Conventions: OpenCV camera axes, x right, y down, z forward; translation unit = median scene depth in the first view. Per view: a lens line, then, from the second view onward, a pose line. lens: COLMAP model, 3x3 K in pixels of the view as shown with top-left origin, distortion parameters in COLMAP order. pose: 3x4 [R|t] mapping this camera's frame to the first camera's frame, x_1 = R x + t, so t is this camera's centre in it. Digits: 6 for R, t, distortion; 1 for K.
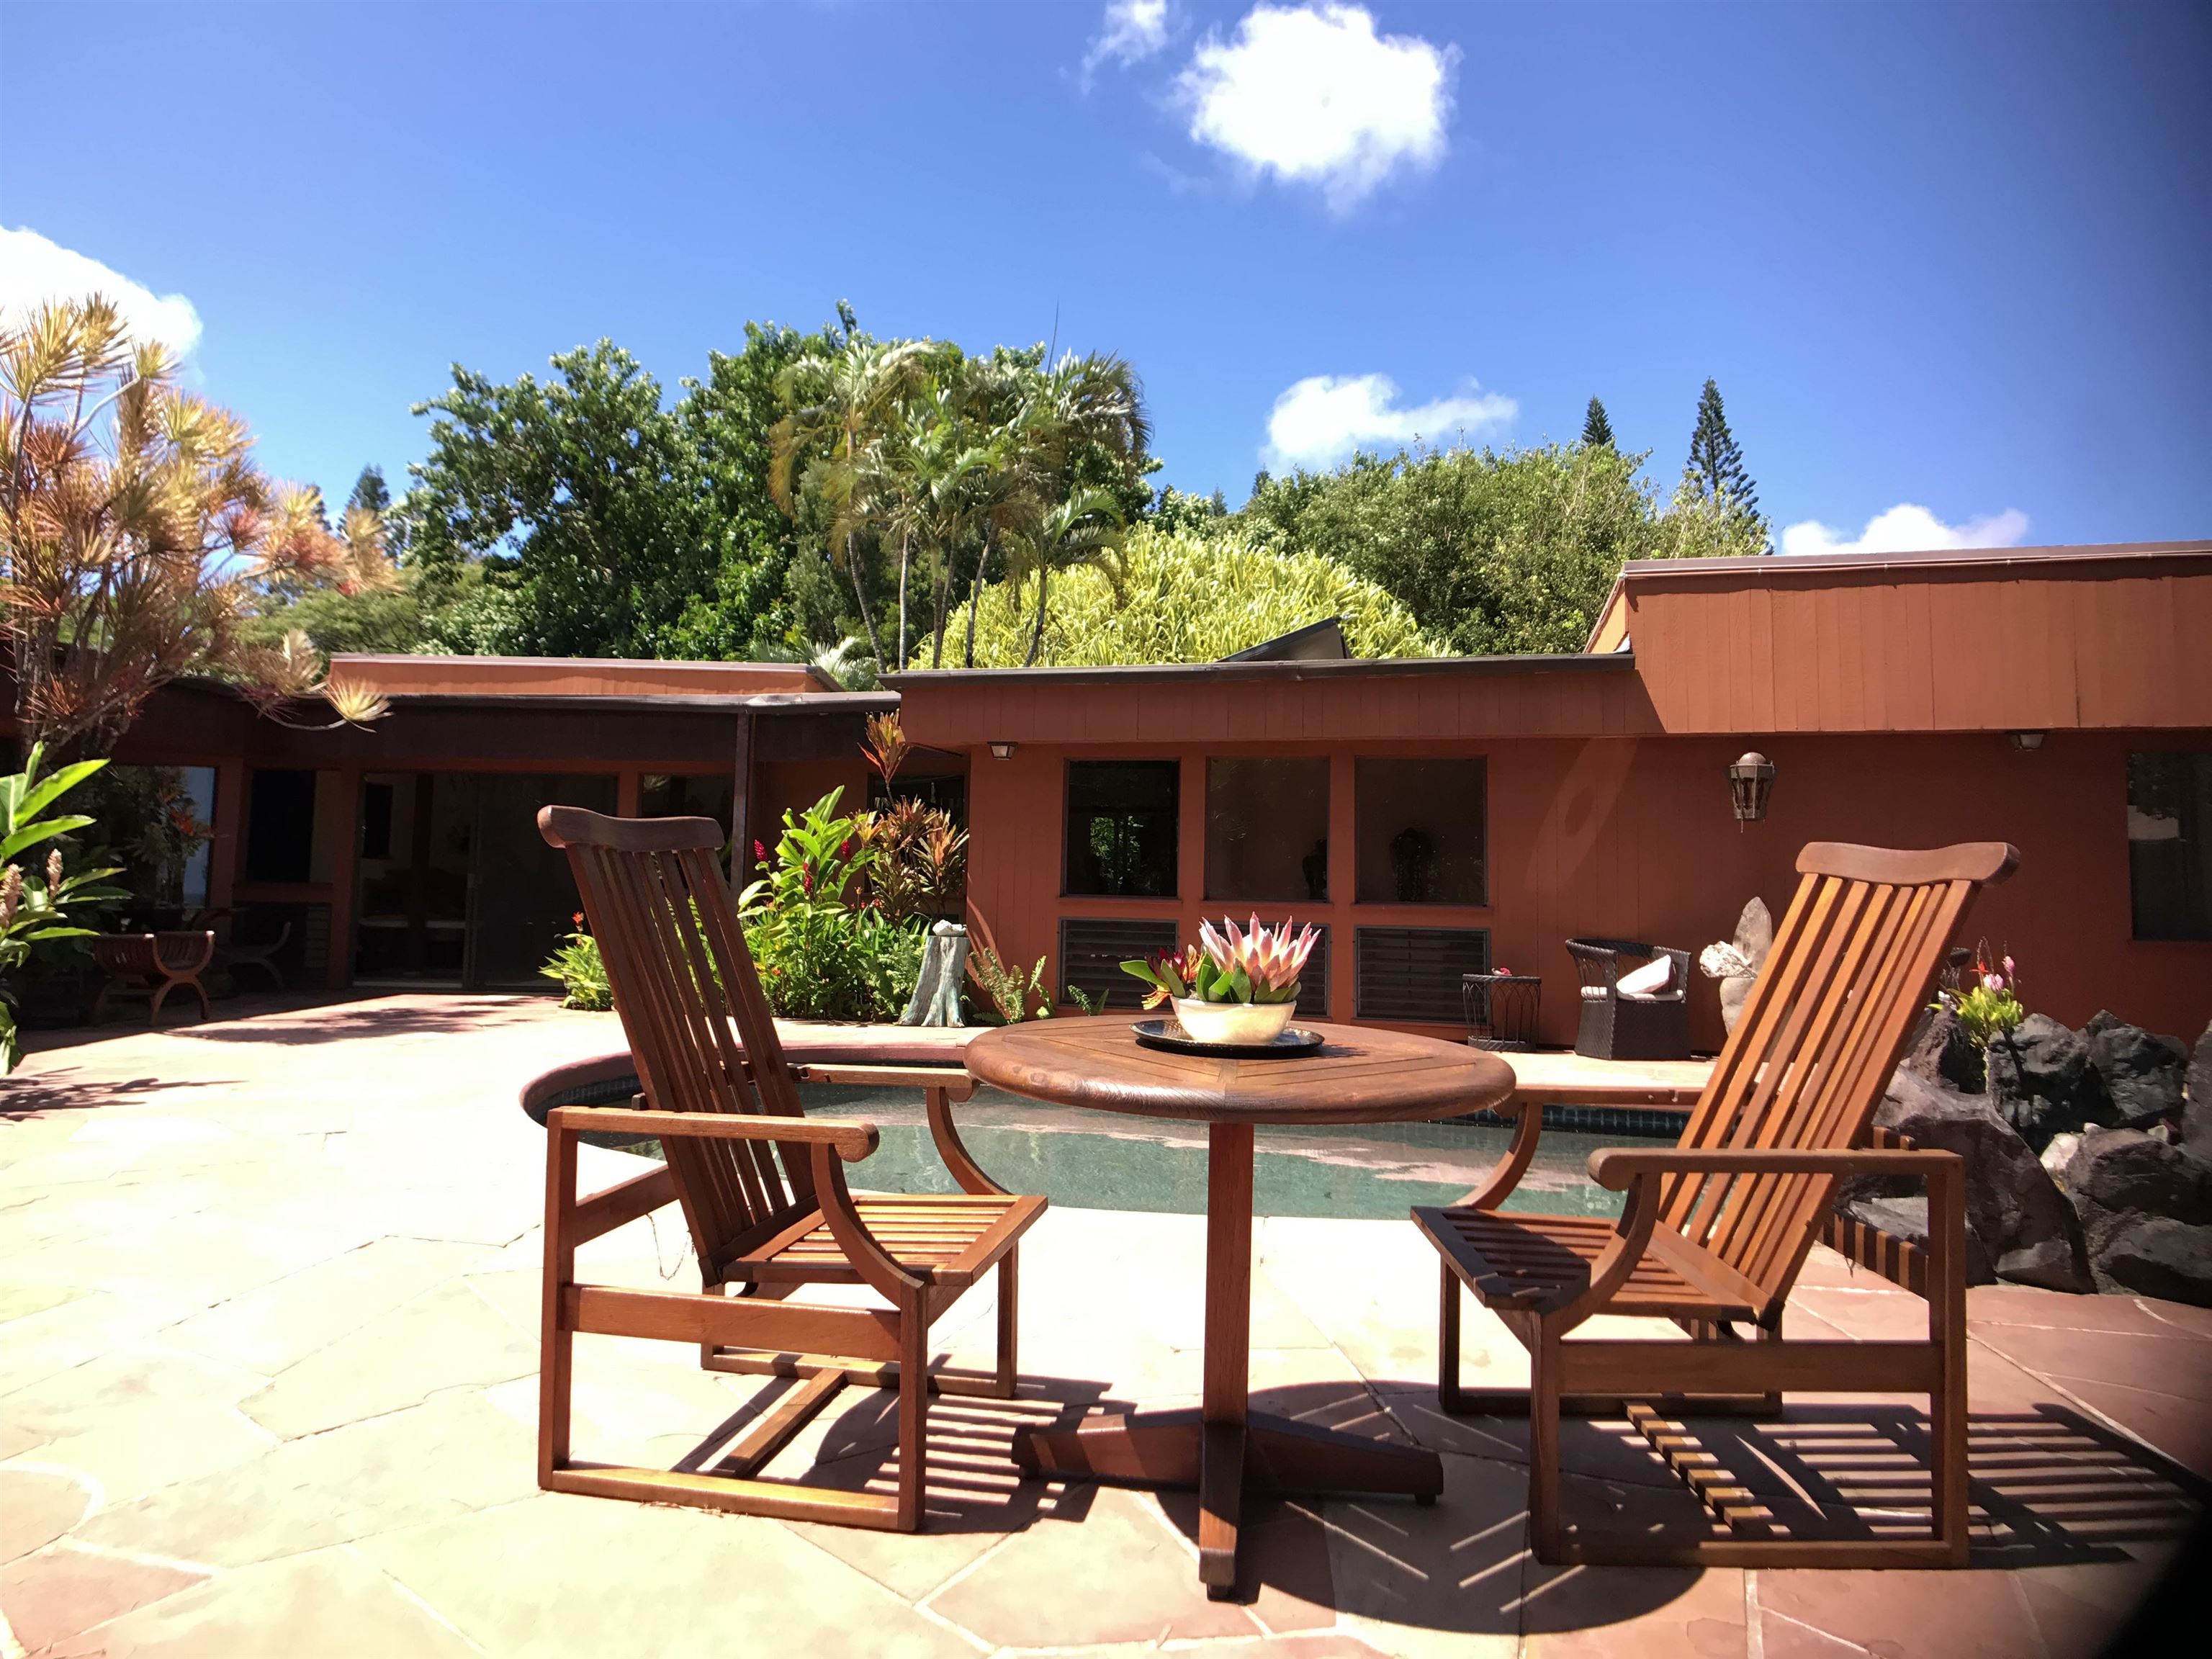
lens RADIAL K [[1369.9, 0, 1107.6], [0, 1369.9, 769.9], [0, 0, 1]] dist [-0.042814, 0.032251]
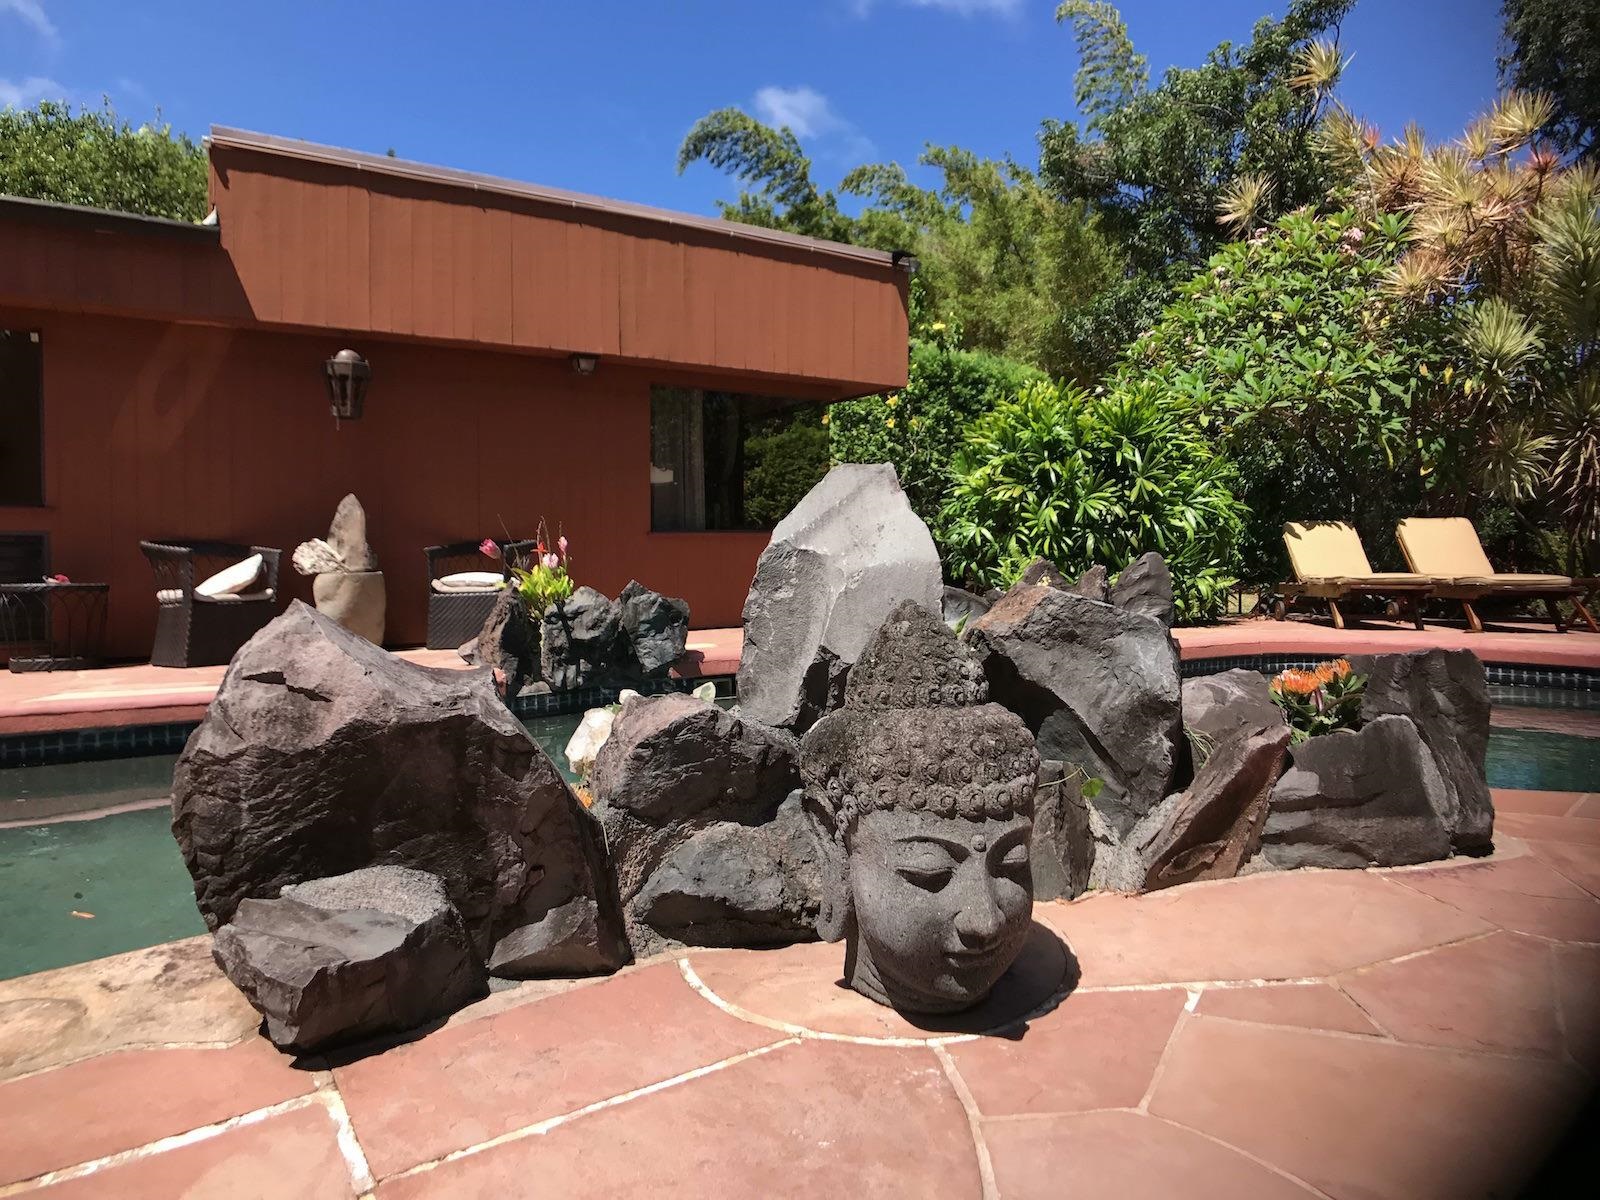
lens RADIAL K [[990.9, 0, 801.2], [0, 990.9, 556.9], [0, 0, 1]] dist [-0.042814, 0.032251]
pose [[0.691965, -0.031770, 0.721232, 0.230162], [-0.045398, 0.995139, 0.087392, 0.078223], [-0.720503, -0.093215, 0.687159, 0.320971]]
